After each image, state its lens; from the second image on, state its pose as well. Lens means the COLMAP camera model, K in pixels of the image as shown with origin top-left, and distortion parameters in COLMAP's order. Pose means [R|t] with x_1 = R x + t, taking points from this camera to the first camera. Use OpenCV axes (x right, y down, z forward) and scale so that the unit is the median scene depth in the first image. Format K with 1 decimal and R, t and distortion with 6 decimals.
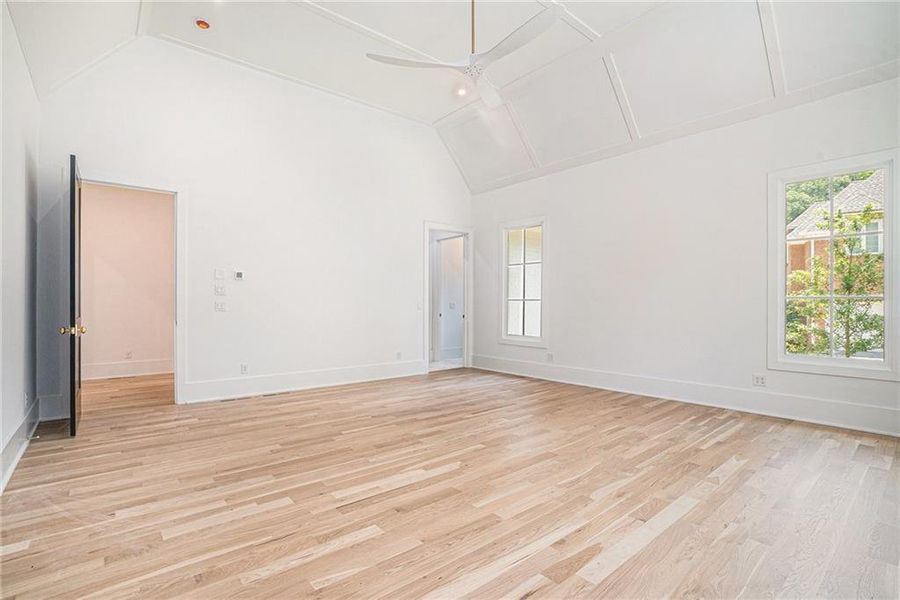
lens RADIAL K [[422.4, 0, 447.7], [0, 422.4, 299.8], [0, 0, 1]] dist [-0.039336, 0.010676]
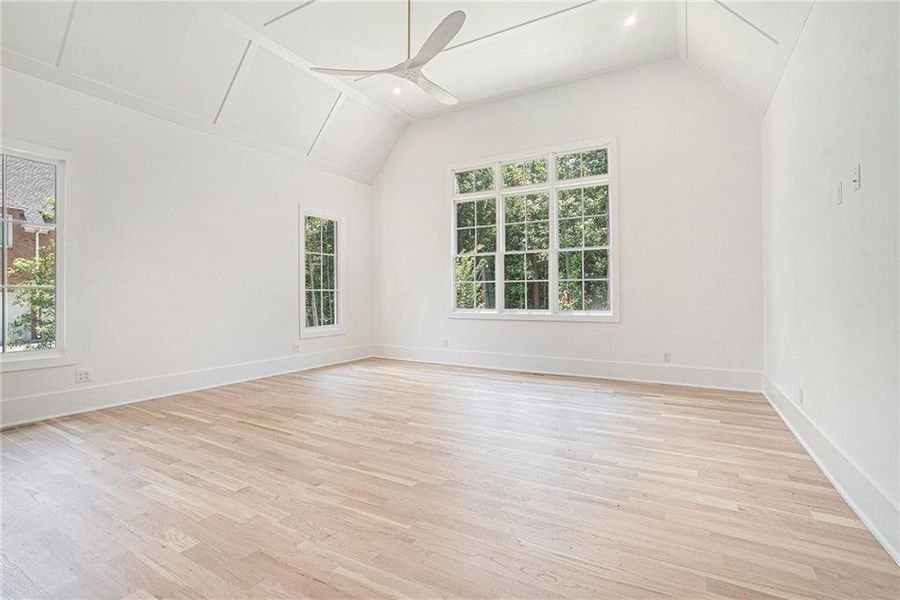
lens RADIAL K [[422.4, 0, 427.5], [0, 422.4, 307.0], [0, 0, 1]] dist [-0.039336, 0.010676]
pose [[-0.316165, -0.022284, 0.948443, -0.996356], [-0.010410, 0.999745, 0.020020, 0.022542], [-0.948647, -0.003544, -0.316316, 1.342091]]
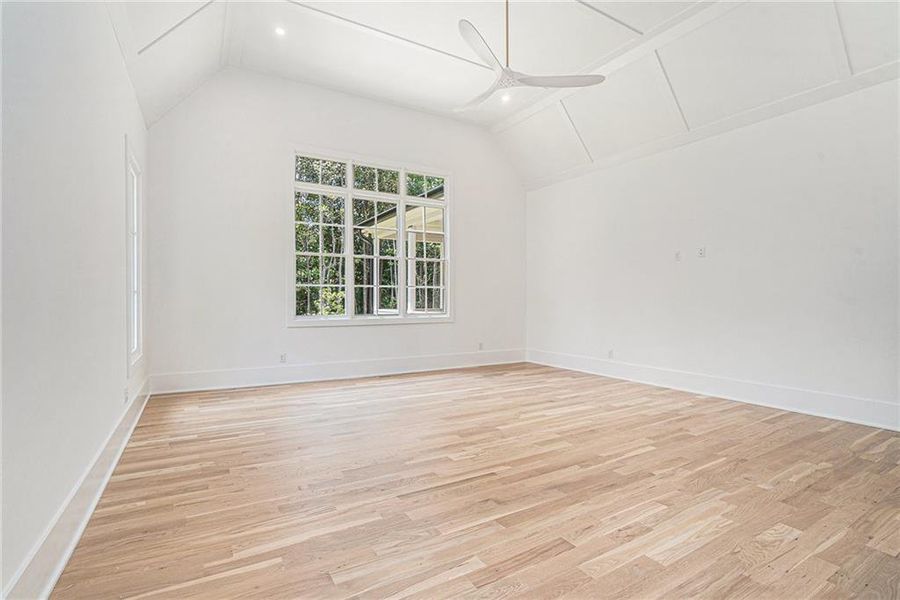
lens RADIAL K [[422.4, 0, 443.4], [0, 422.4, 302.7], [0, 0, 1]] dist [-0.039336, 0.010676]
pose [[-0.984832, -0.005758, 0.173417, 0.035571], [-0.007085, 0.999950, -0.007035, 0.027883], [-0.173368, -0.008157, -0.984823, 2.174389]]
